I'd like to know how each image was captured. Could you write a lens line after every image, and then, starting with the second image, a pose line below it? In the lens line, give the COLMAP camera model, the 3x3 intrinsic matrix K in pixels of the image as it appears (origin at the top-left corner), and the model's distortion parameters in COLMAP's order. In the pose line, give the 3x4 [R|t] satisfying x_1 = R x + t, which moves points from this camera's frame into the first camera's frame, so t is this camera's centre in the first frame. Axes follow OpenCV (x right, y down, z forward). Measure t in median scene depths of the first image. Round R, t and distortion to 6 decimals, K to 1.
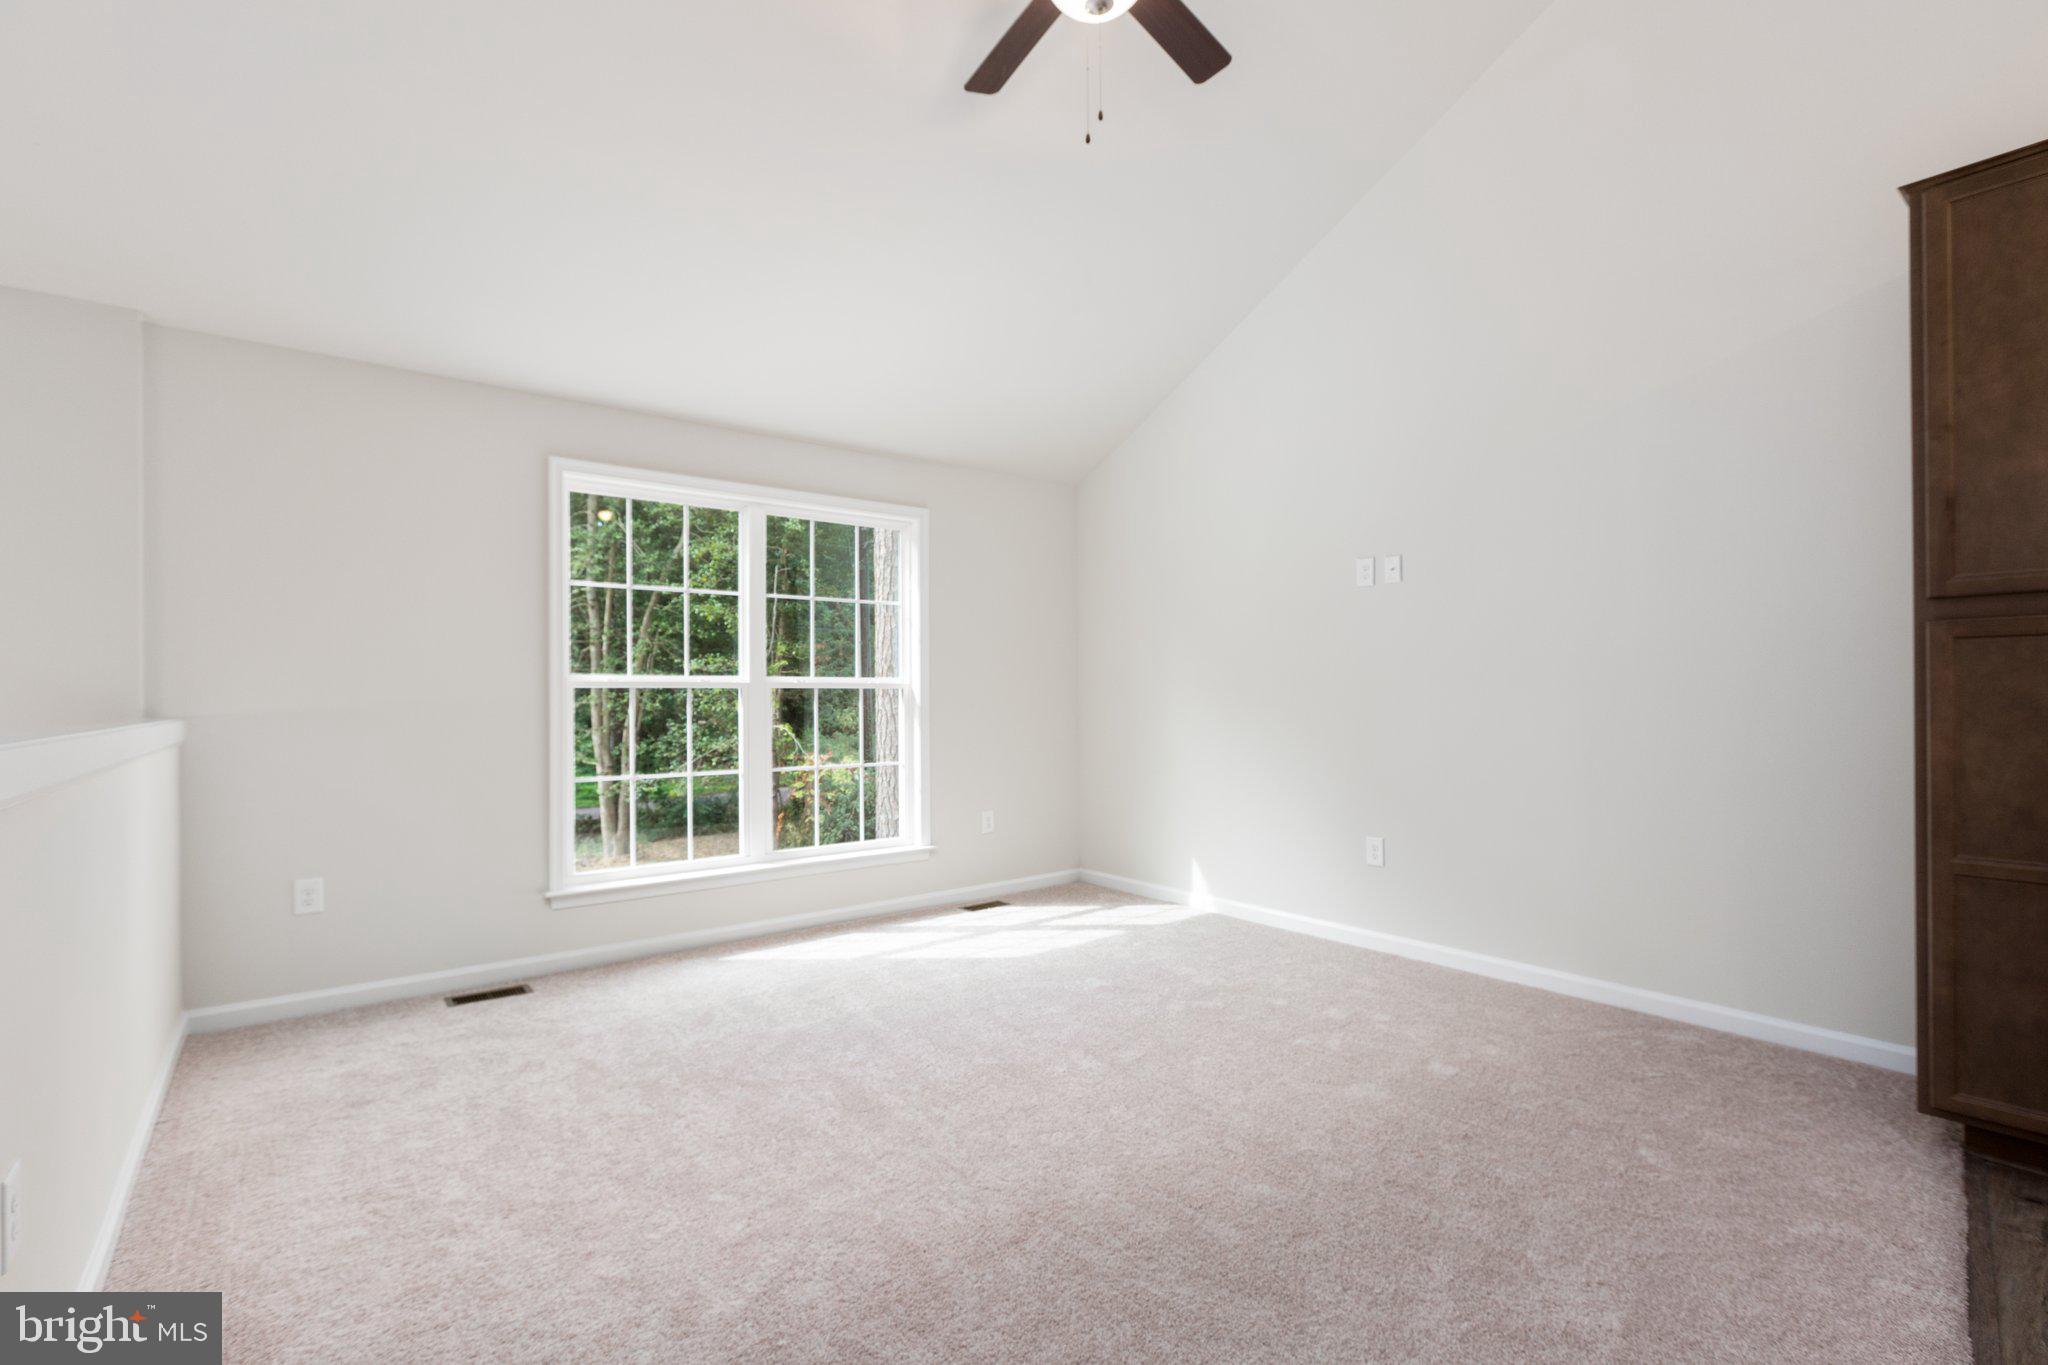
lens RADIAL K [[921.1, 0, 1024.0], [0, 921.1, 682.5], [0, 0, 1]] dist [0.001111, 0.000153]
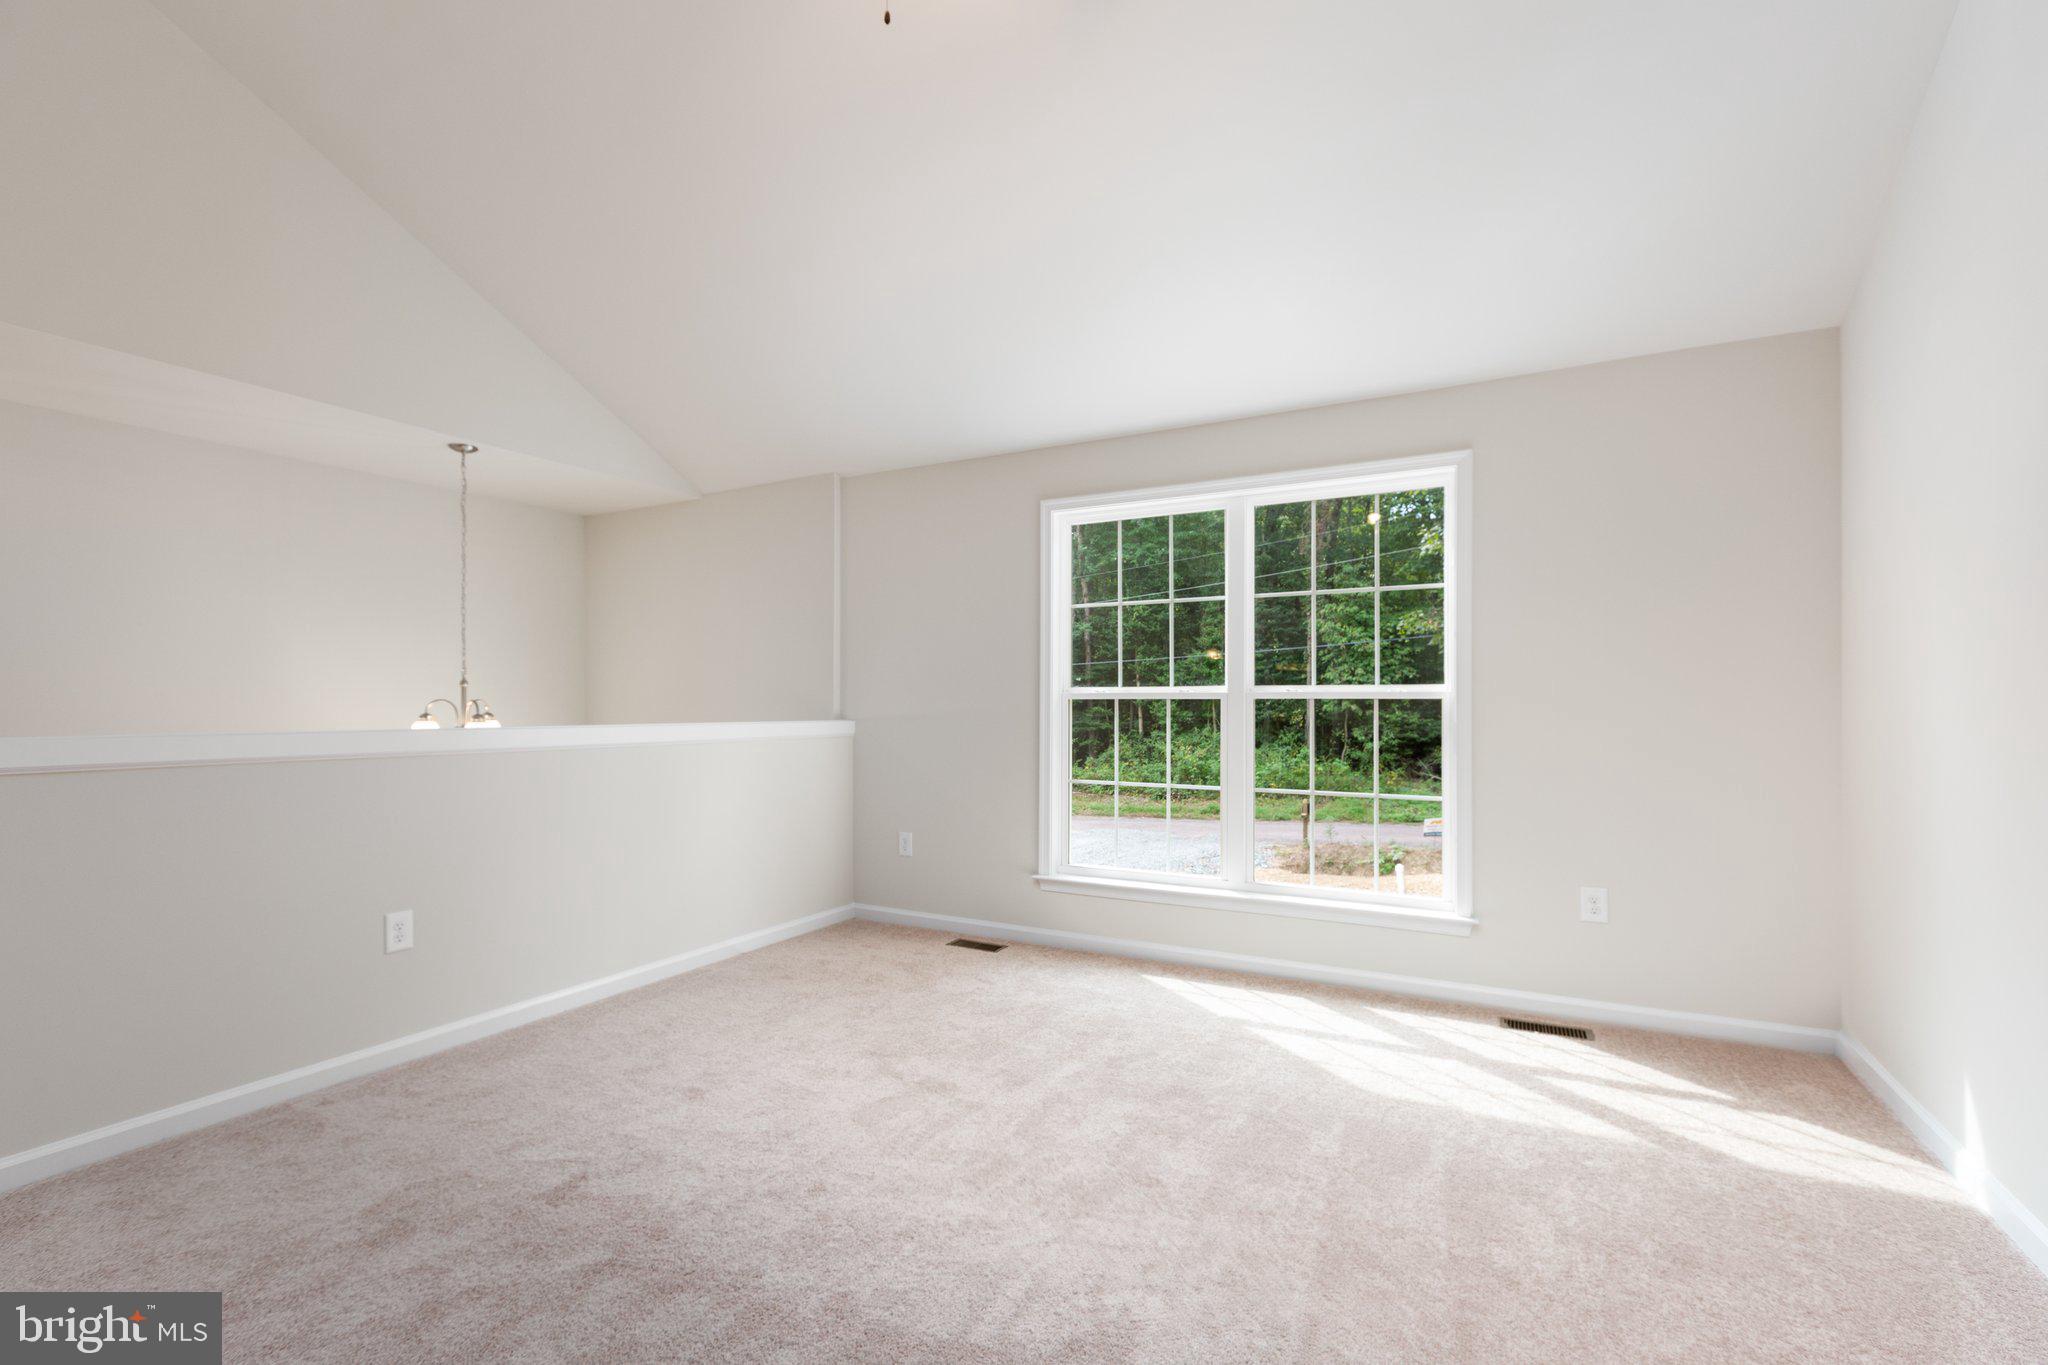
lens RADIAL K [[931.6, 0, 1005.2], [0, 931.6, 697.8], [0, 0, 1]] dist [-0.001343, -0.000088]
pose [[0.381668, -0.001180, -0.924299, 0.523462], [0.012001, 0.999921, 0.003679, -0.001802], [0.924222, -0.012497, 0.381652, 0.478264]]
